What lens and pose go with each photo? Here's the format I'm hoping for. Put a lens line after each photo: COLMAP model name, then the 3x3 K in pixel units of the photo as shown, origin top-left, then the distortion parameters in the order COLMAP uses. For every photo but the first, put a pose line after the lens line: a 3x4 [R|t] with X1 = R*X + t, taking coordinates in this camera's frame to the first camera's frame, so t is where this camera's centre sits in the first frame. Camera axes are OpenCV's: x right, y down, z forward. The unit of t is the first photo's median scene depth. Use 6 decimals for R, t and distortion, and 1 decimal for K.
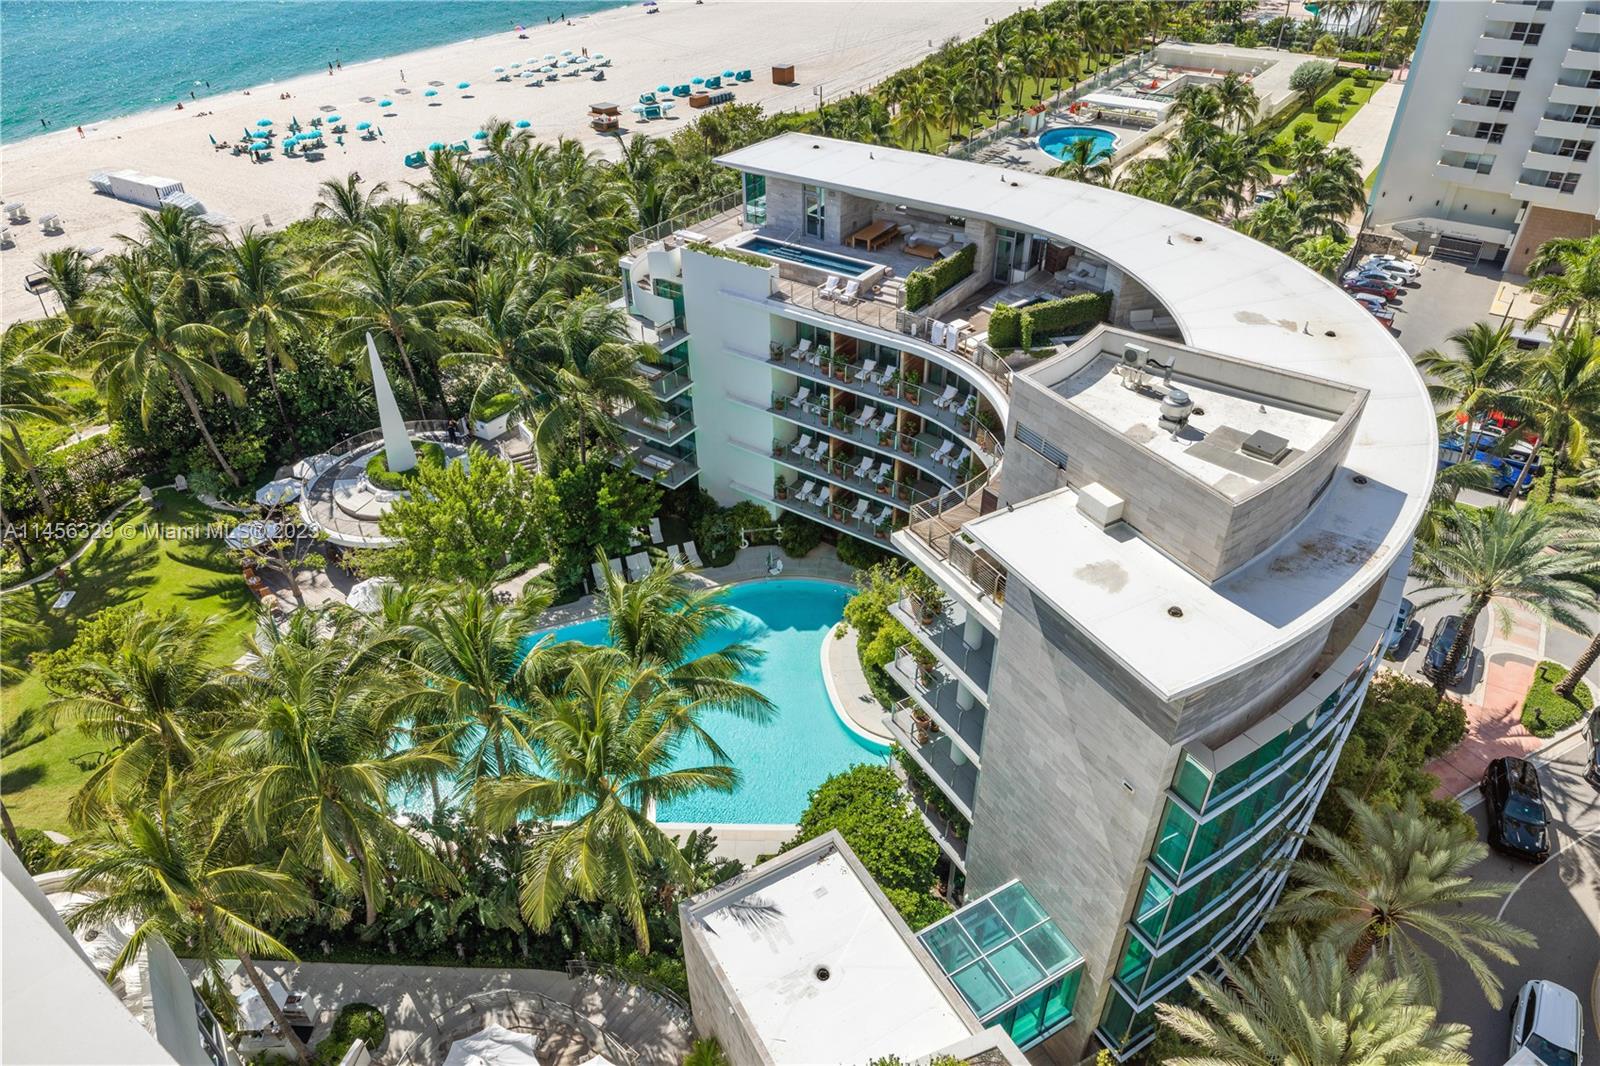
lens RADIAL K [[1021.2, 0, 800.0], [0, 1021.2, 533.0], [0, 0, 1]] dist [0.001235, -0.001016]
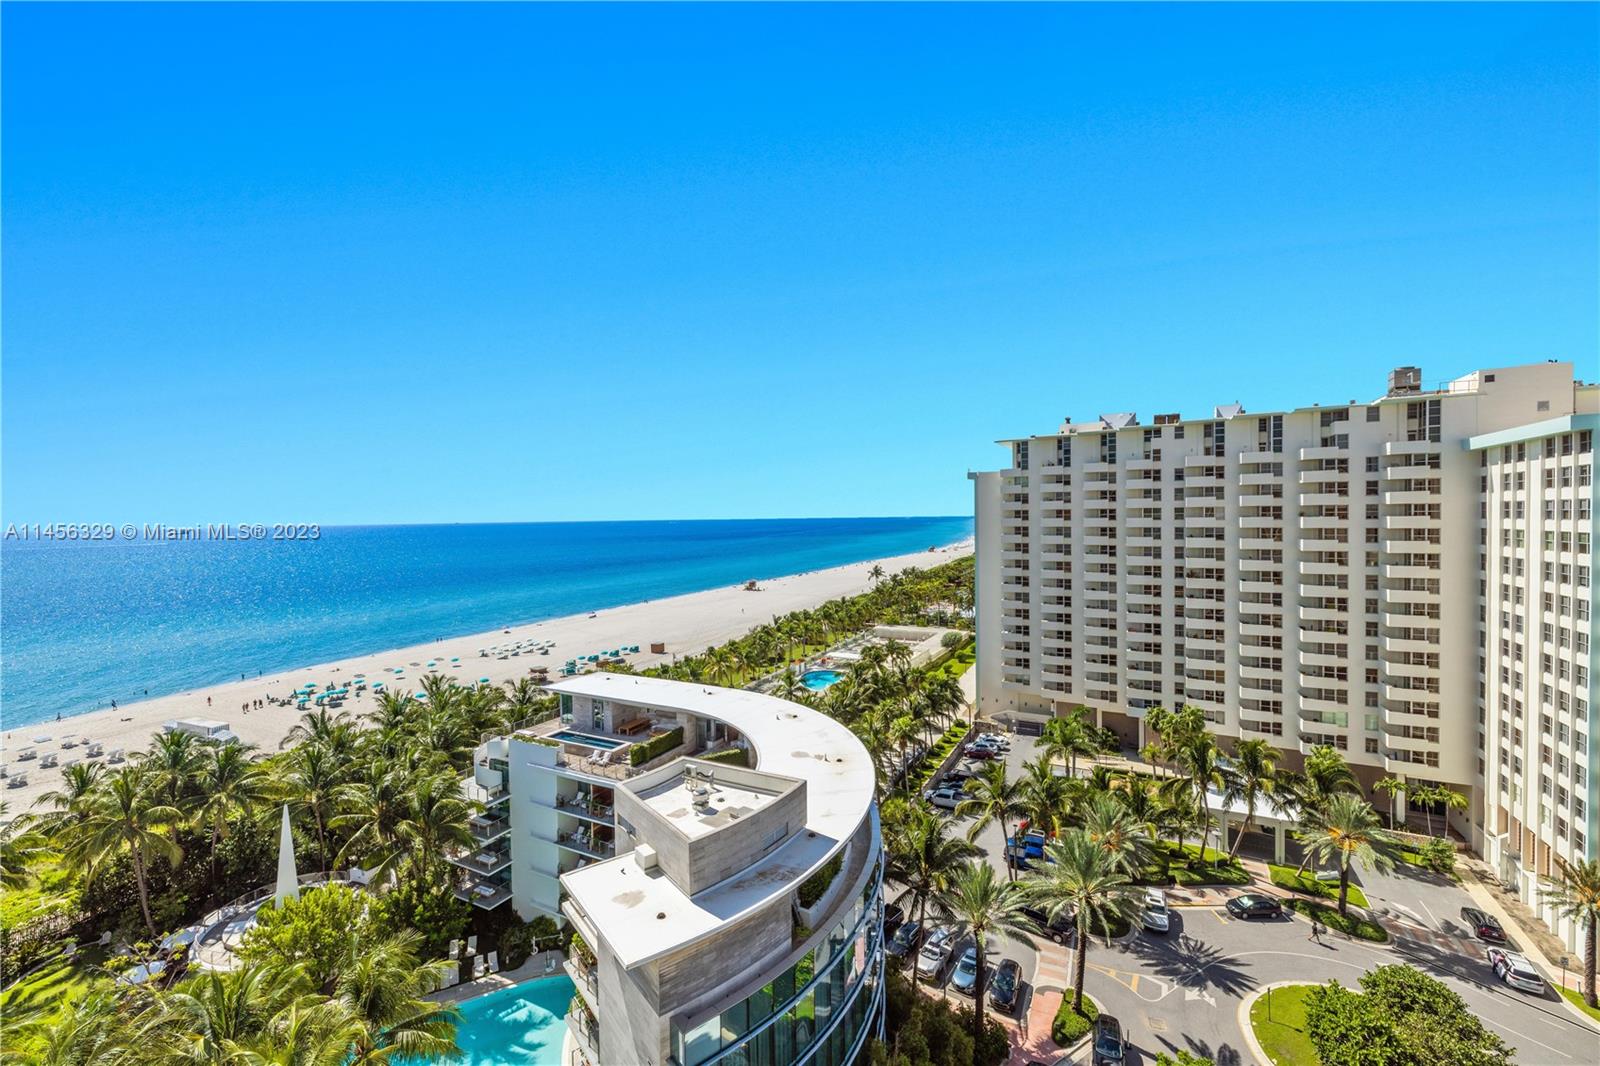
lens RADIAL K [[670.6, 0, 800.0], [0, 670.6, 533.0], [0, 0, 1]] dist [0.001356, 0.000118]
pose [[0.991050, -0.005601, 0.133375, 0.110216], [0.079435, 0.827720, -0.555490, 0.045561], [-0.107286, 0.561113, 0.820757, -0.066997]]
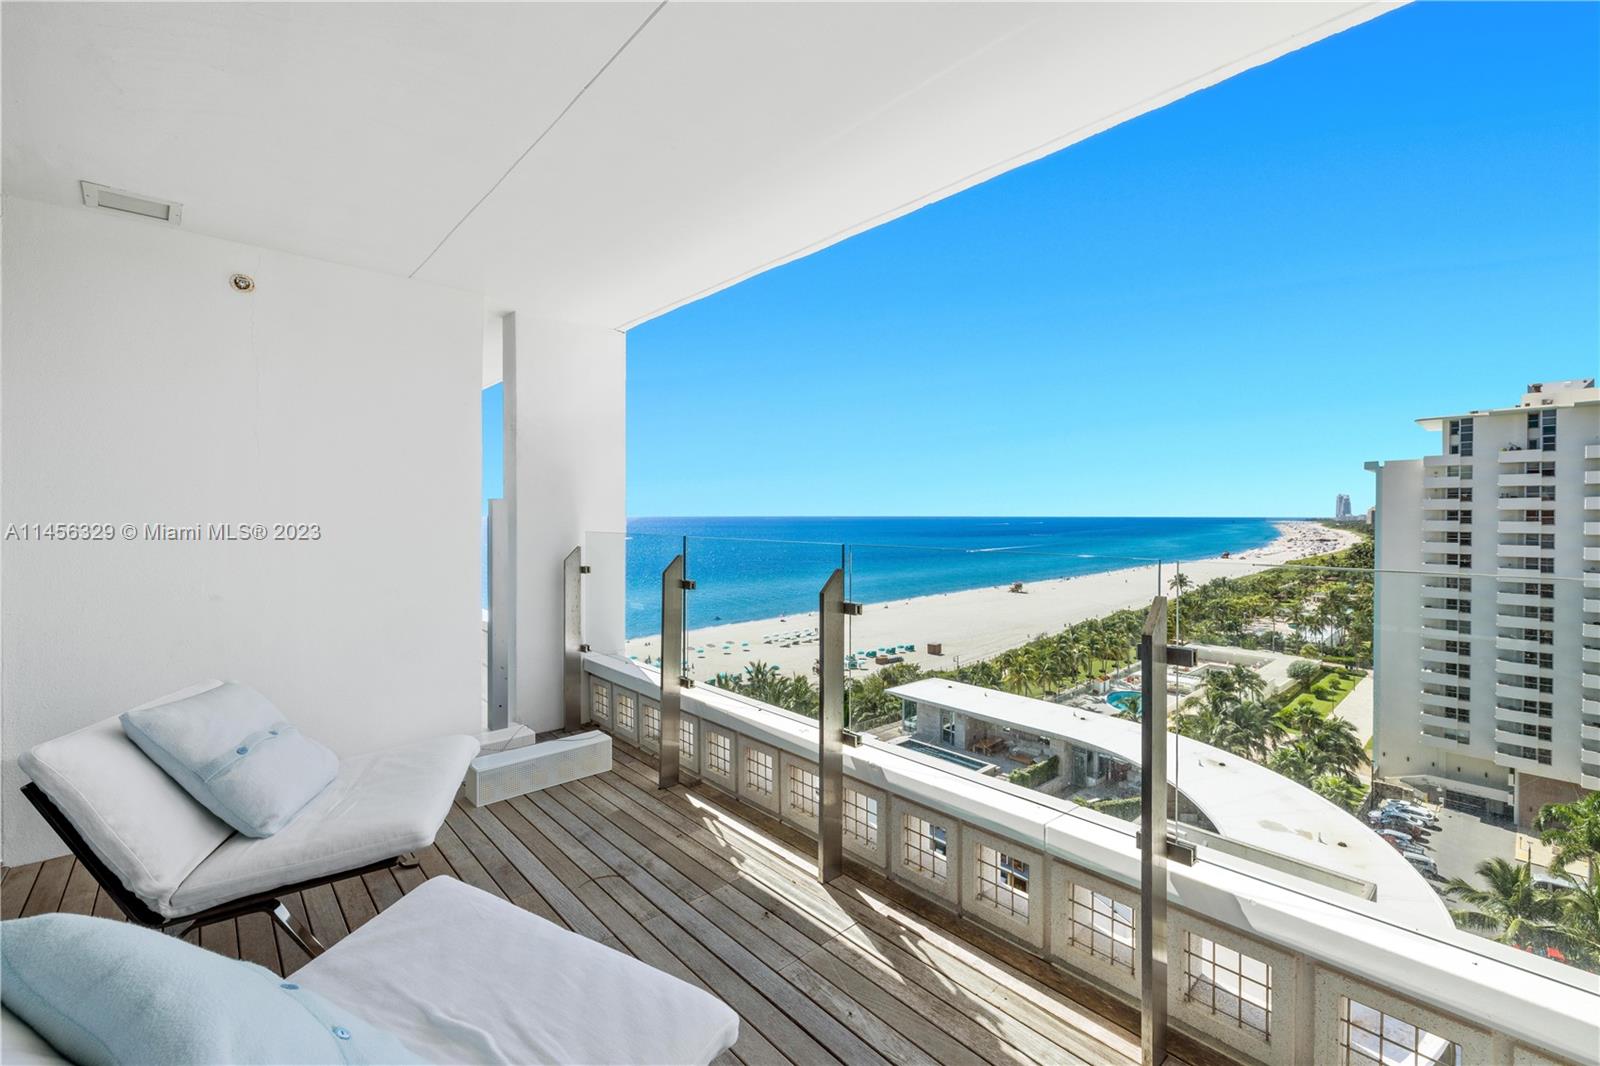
lens RADIAL K [[672.9, 0, 800.7], [0, 672.9, 521.9], [0, 0, 1]] dist [0.000985, 0.000324]
pose [[0.976243, 0.014697, -0.216182, 0.006791], [-0.135260, 0.820769, -0.555016, 0.015087], [0.169278, 0.571072, 0.803257, -0.020585]]
